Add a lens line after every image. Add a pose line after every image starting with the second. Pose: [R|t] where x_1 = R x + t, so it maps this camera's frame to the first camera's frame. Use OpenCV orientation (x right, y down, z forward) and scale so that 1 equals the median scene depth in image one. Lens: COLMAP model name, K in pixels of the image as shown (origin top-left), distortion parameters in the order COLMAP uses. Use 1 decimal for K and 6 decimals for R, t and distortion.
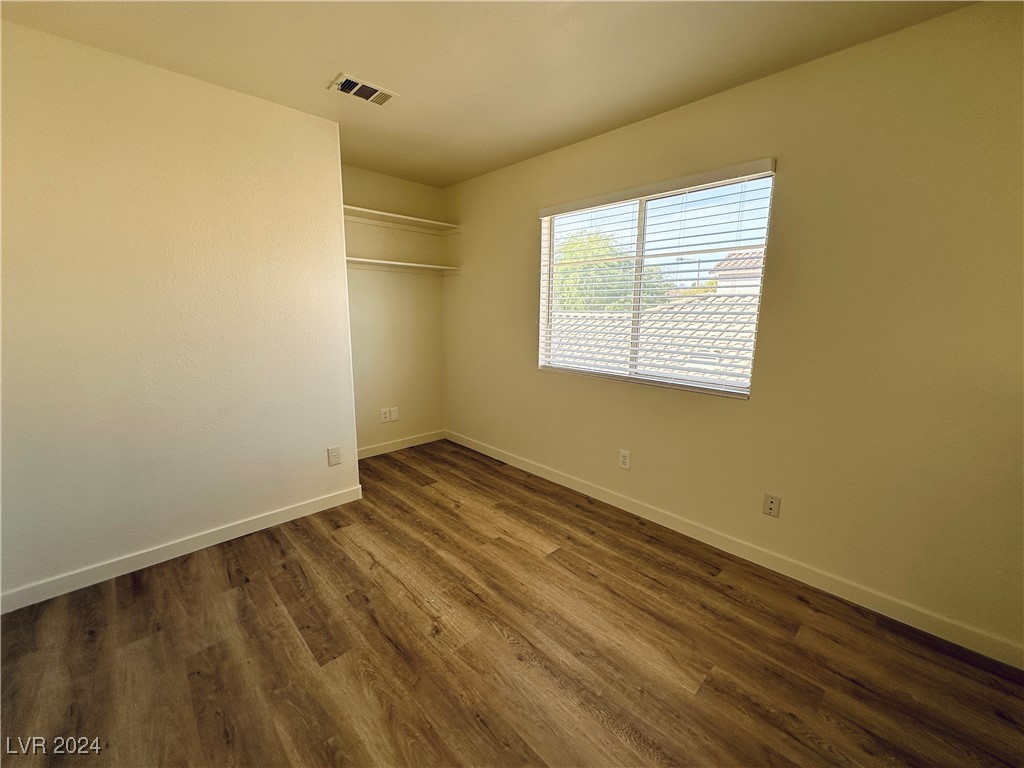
lens RADIAL K [[407.7, 0, 512.5], [0, 407.7, 384.3], [0, 0, 1]] dist [-0.001195, 0.000195]
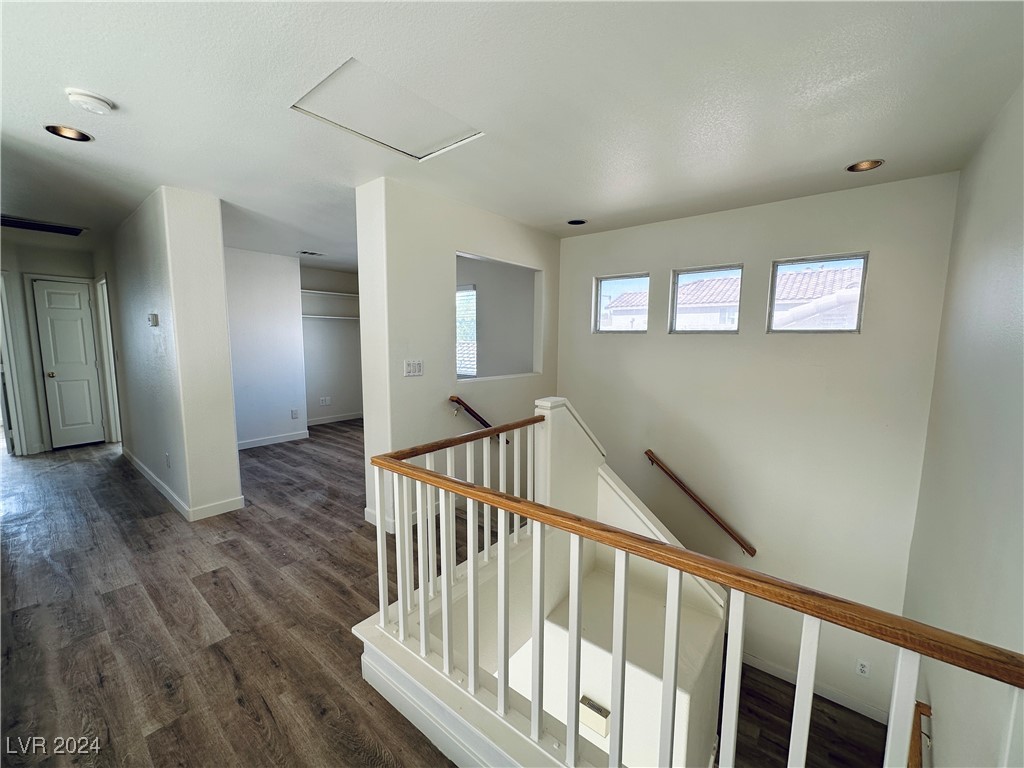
lens RADIAL K [[407.7, 0, 512.5], [0, 407.7, 384.3], [0, 0, 1]] dist [-0.001195, 0.000195]
pose [[0.992479, -0.017431, 0.121166, 0.598895], [0.025904, 0.997300, -0.068709, 0.301955], [-0.119641, 0.071331, 0.990251, -1.744017]]
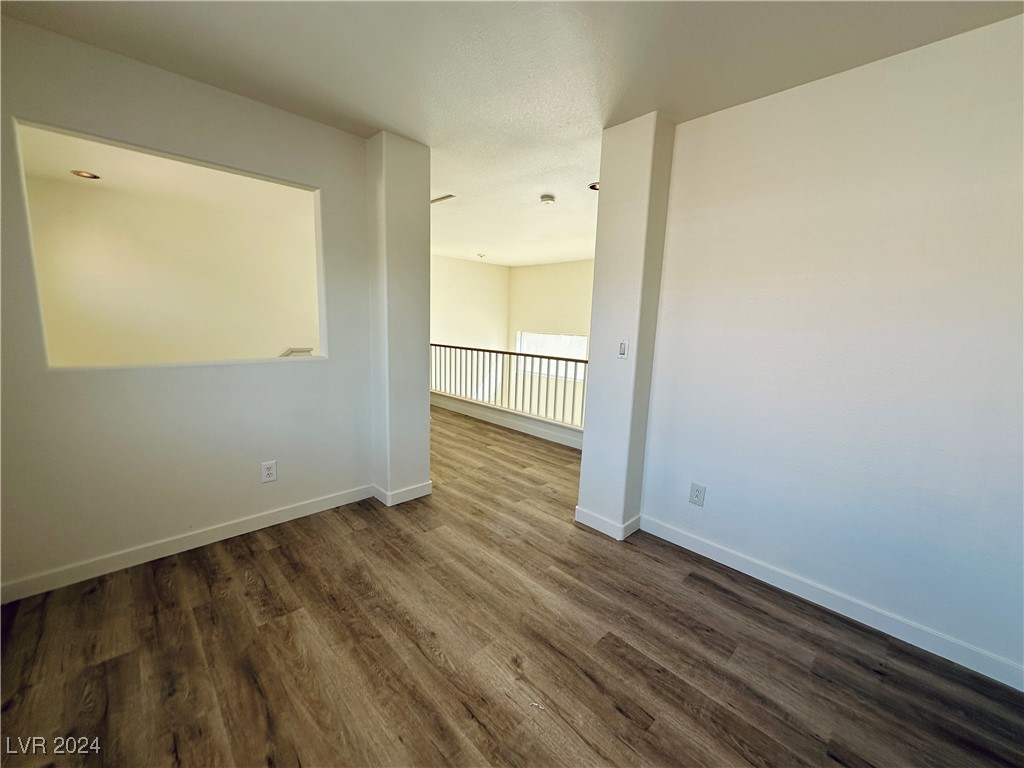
lens RADIAL K [[407.7, 0, 512.5], [0, 407.7, 384.3], [0, 0, 1]] dist [-0.001195, 0.000195]
pose [[-0.998972, -0.044379, -0.009281, -0.135265], [-0.044918, 0.940903, 0.335685, -0.287897], [-0.006165, 0.335756, -0.941929, 1.591221]]
